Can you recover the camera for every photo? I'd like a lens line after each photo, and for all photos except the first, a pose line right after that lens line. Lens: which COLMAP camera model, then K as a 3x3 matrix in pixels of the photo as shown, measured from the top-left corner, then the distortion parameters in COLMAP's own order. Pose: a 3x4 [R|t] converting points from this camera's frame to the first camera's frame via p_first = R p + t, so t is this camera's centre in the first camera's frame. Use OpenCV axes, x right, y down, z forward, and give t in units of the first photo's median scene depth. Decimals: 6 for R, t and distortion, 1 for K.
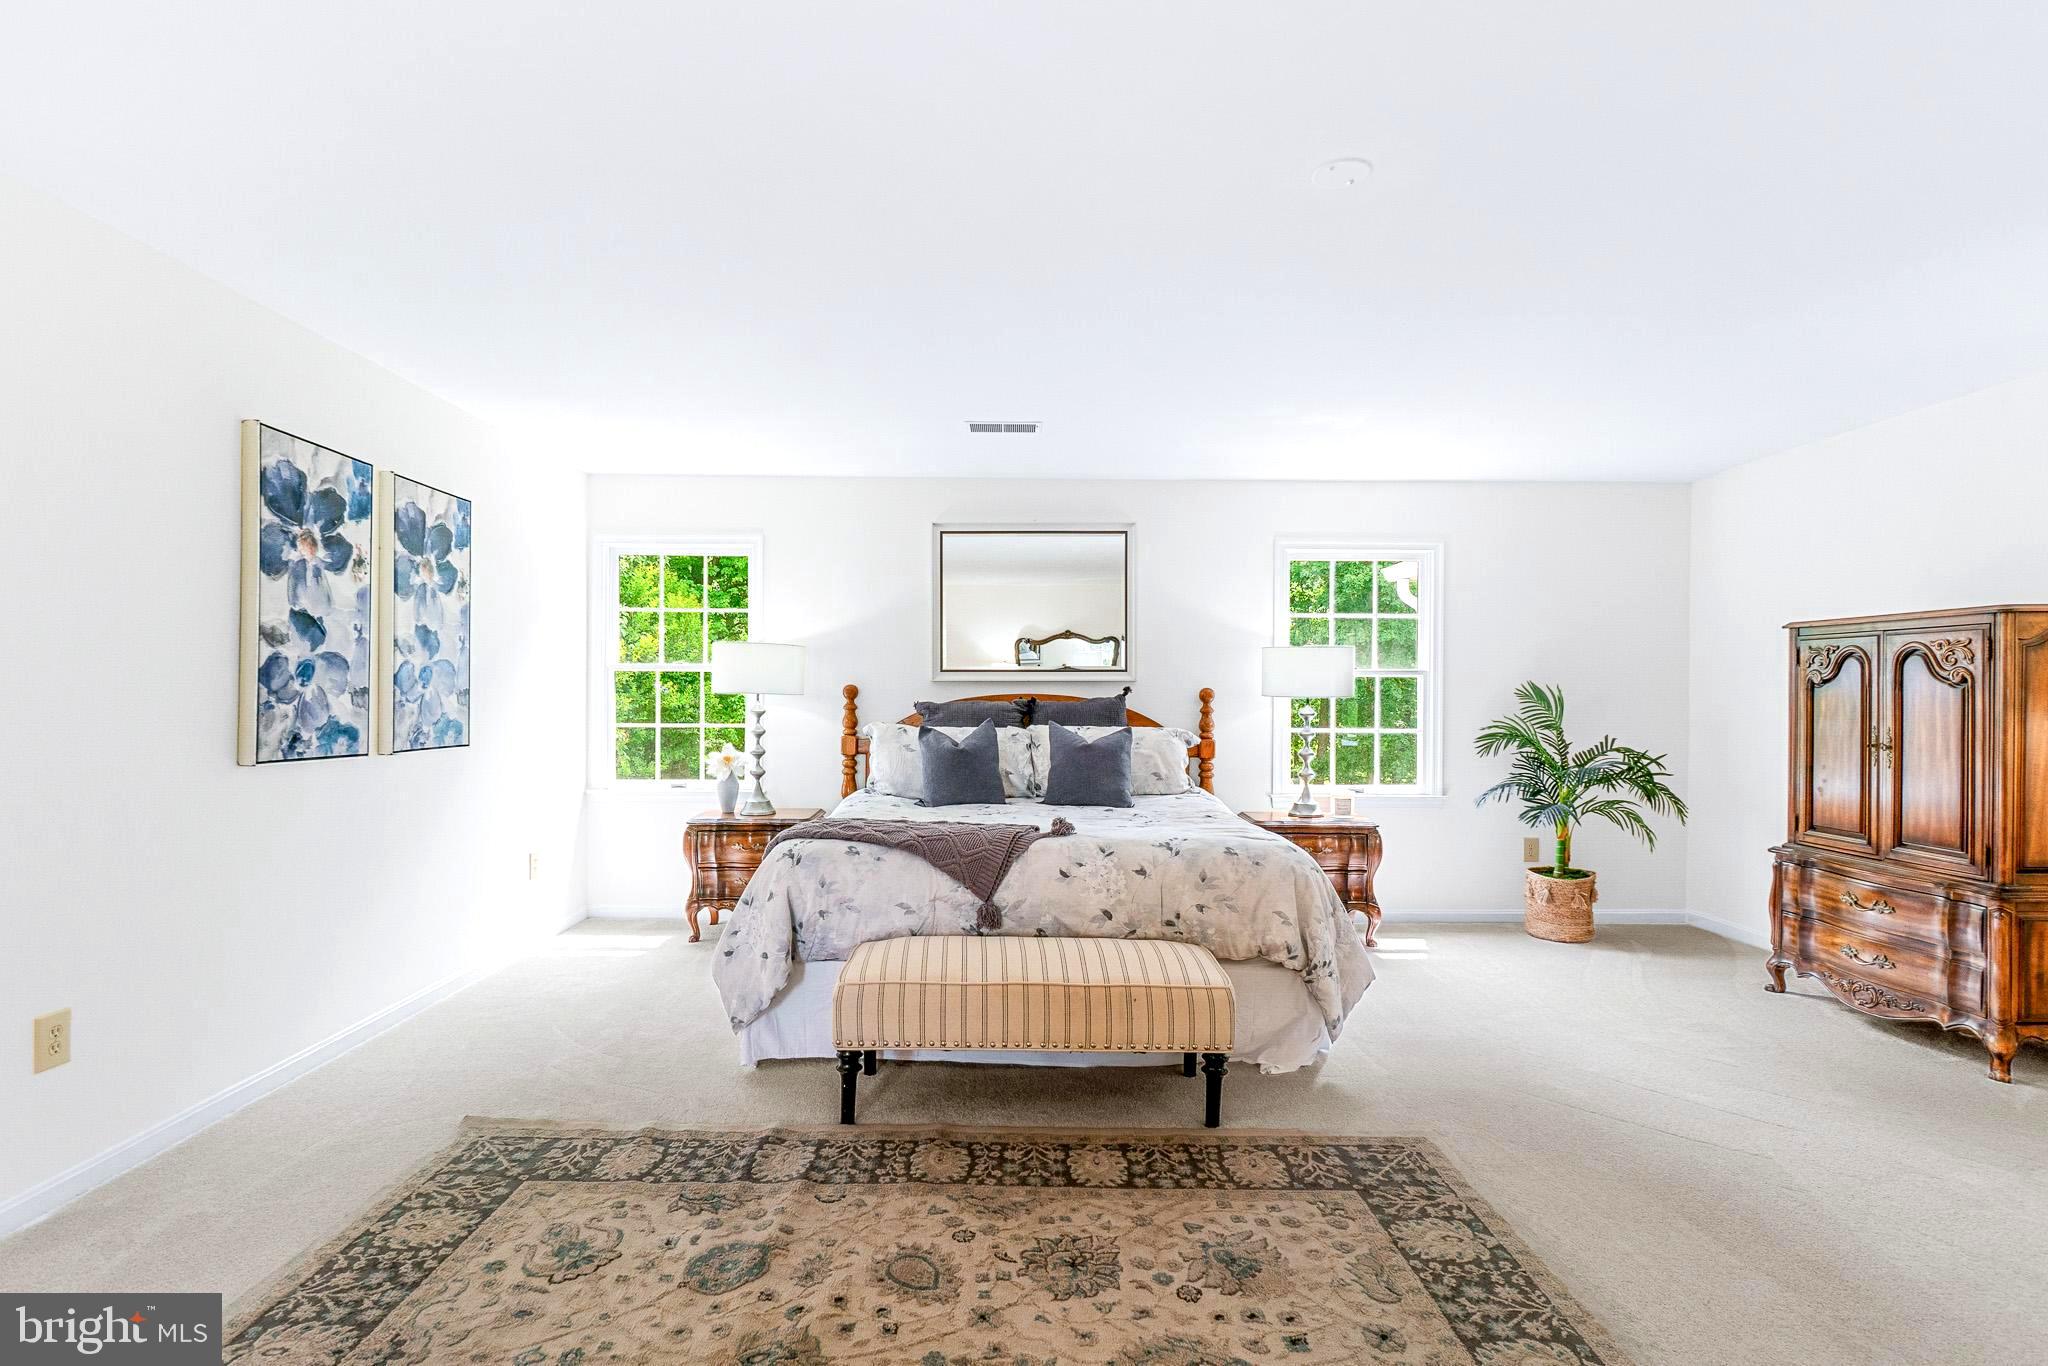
lens RADIAL K [[986.9, 0, 1020.9], [0, 986.9, 695.6], [0, 0, 1]] dist [-0.005609, -0.000460]
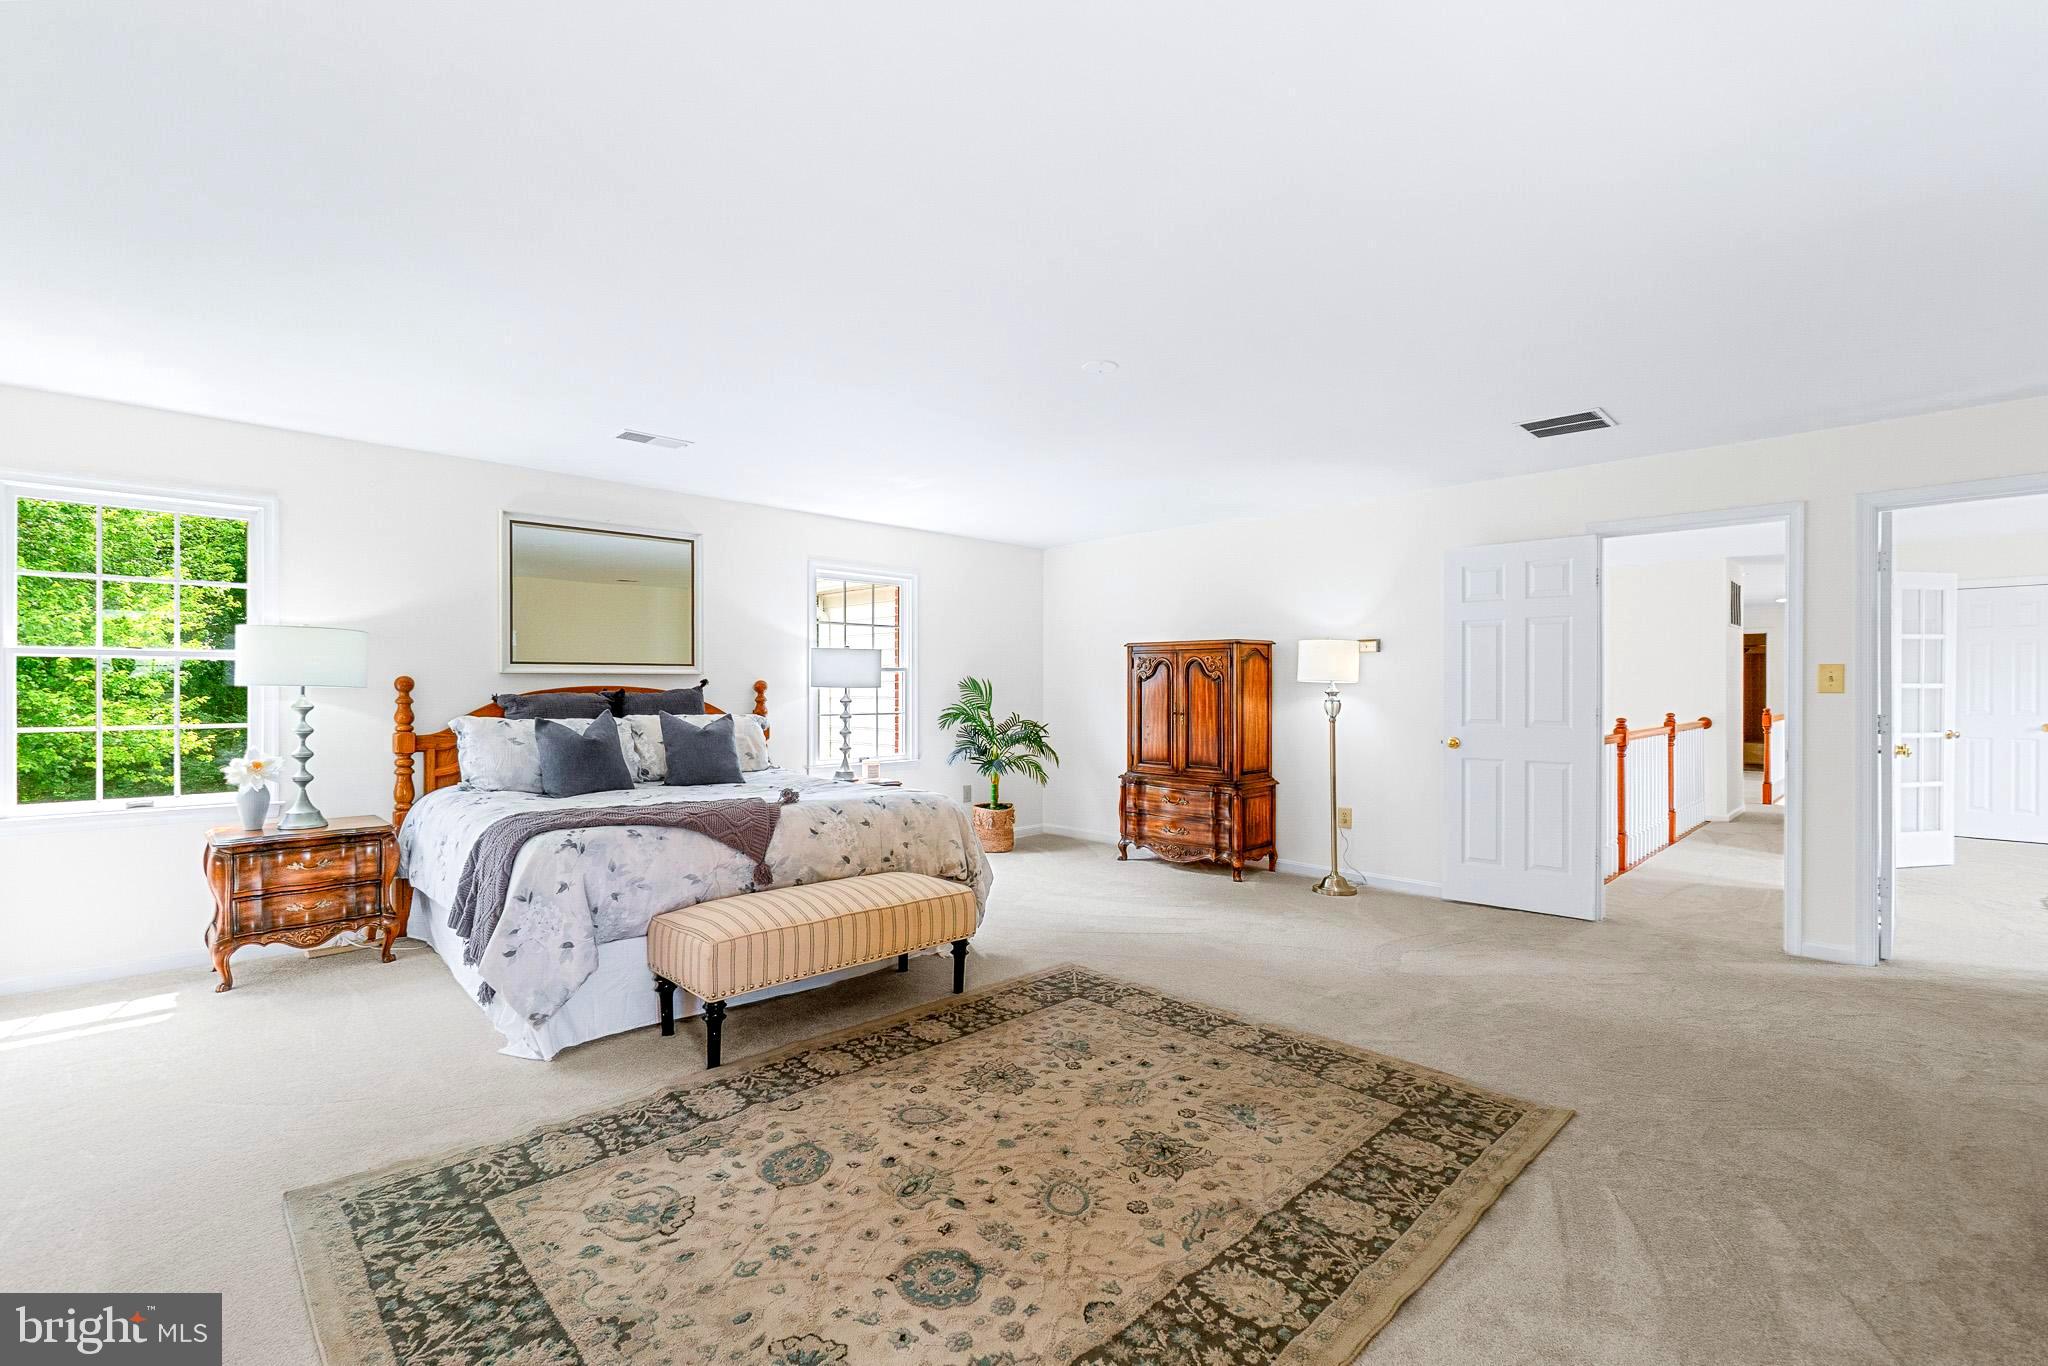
lens RADIAL K [[892.6, 0, 1020.6], [0, 892.6, 689.7], [0, 0, 1]] dist [-0.002948, -0.000764]
pose [[0.718151, -0.005221, 0.695868, -0.545745], [0.004001, 0.999986, 0.003373, 0.001061], [-0.695876, 0.000361, 0.718162, 0.021969]]
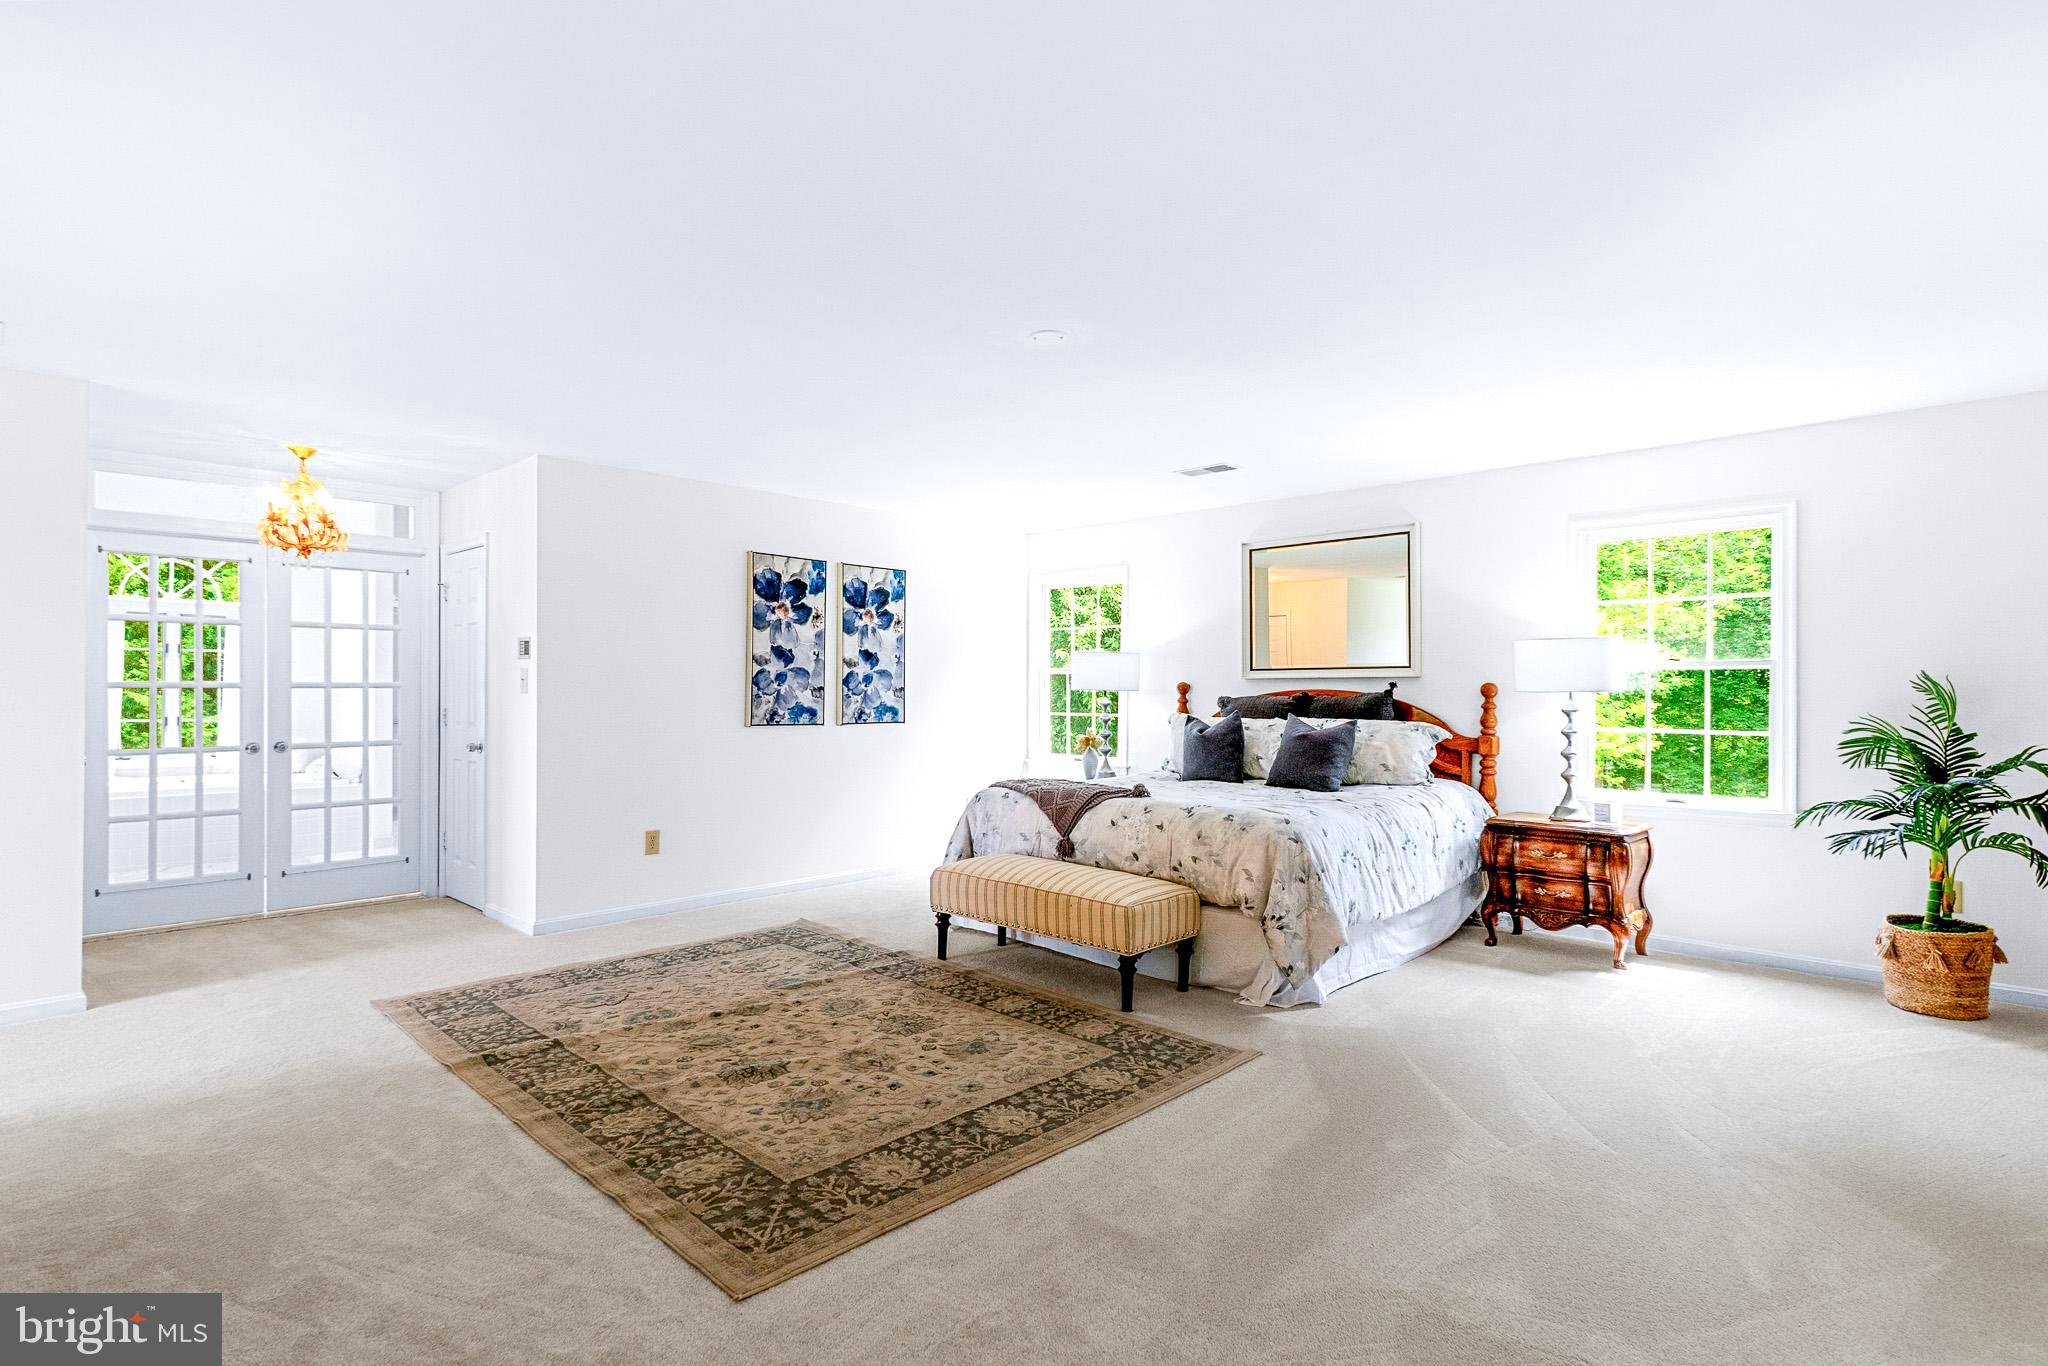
lens RADIAL K [[1035.9, 0, 1024.0], [0, 1035.9, 683.0], [0, 0, 1]] dist [0.019432, -0.000687]
pose [[0.717104, -0.007512, -0.696925, 0.942668], [0.000371, 0.999946, -0.010396, 0.004967], [0.696966, 0.007197, 0.717068, -0.095878]]
